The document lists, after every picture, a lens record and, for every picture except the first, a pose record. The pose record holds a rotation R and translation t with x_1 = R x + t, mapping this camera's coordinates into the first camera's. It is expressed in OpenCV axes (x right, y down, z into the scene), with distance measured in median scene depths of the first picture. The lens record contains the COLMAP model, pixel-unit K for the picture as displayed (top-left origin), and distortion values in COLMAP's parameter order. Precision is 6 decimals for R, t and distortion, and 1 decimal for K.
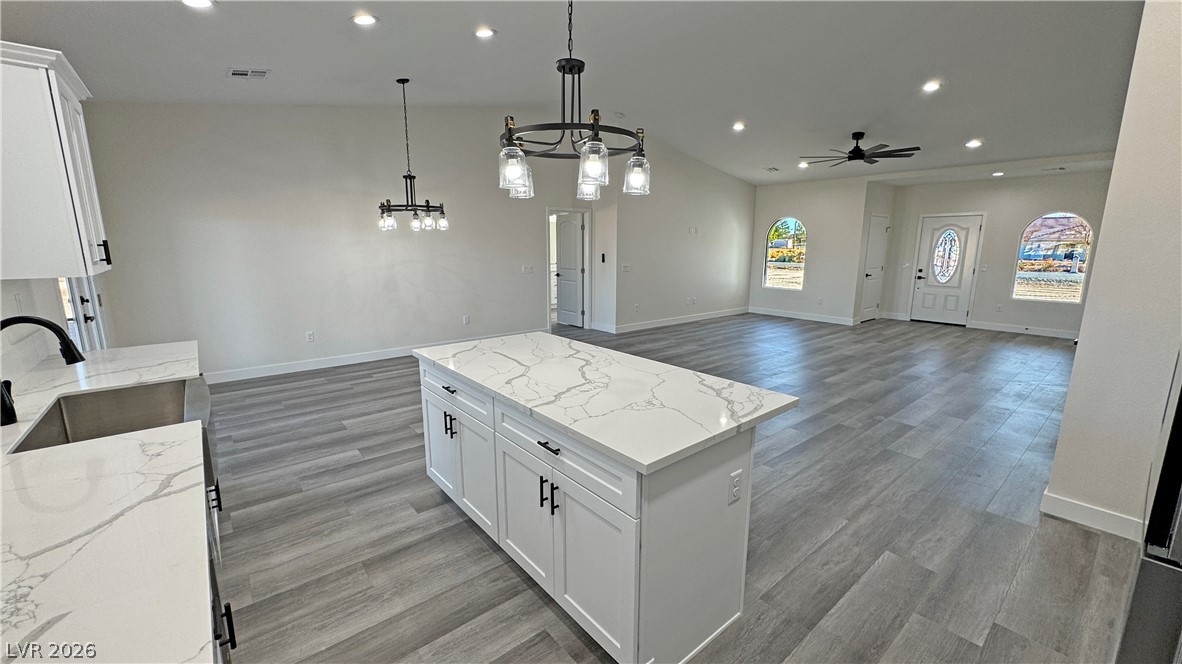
lens RADIAL K [[470.5, 0, 591.5], [0, 470.5, 330.7], [0, 0, 1]] dist [-0.001705, 0.000748]
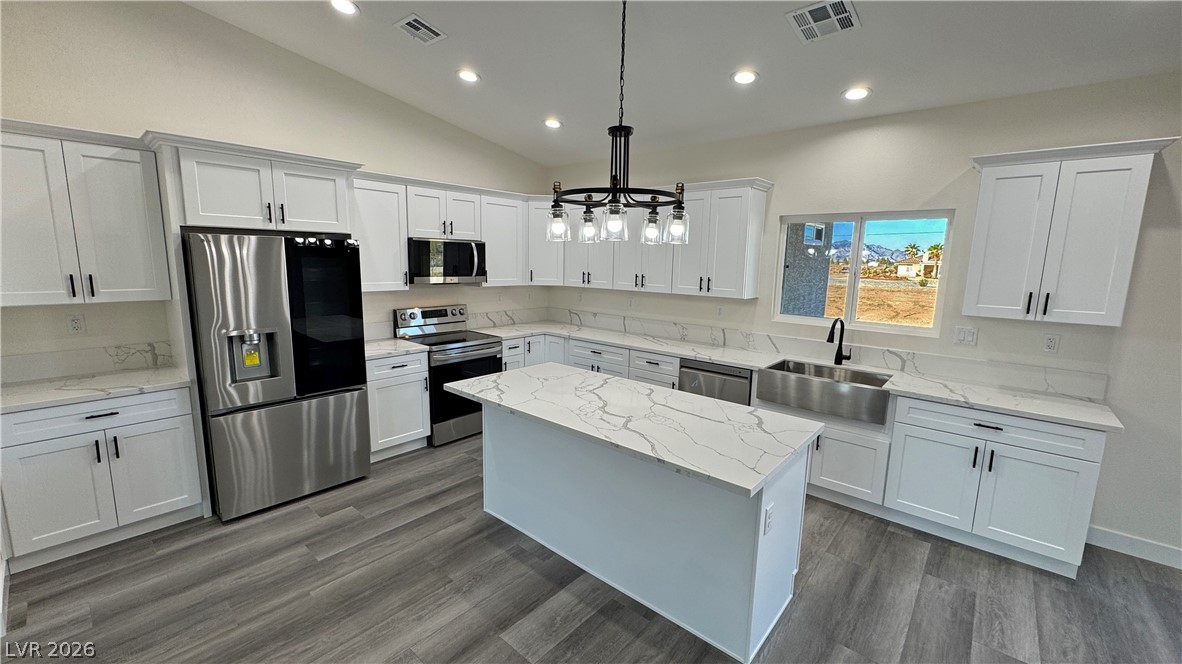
lens RADIAL K [[470.5, 0, 591.4], [0, 470.5, 332.0], [0, 0, 1]] dist [-0.001705, 0.000748]
pose [[-0.986363, 0.002361, -0.164570, 0.178562], [-0.053160, 0.941736, 0.332125, -0.411307], [0.155766, 0.336344, -0.928768, 1.870015]]
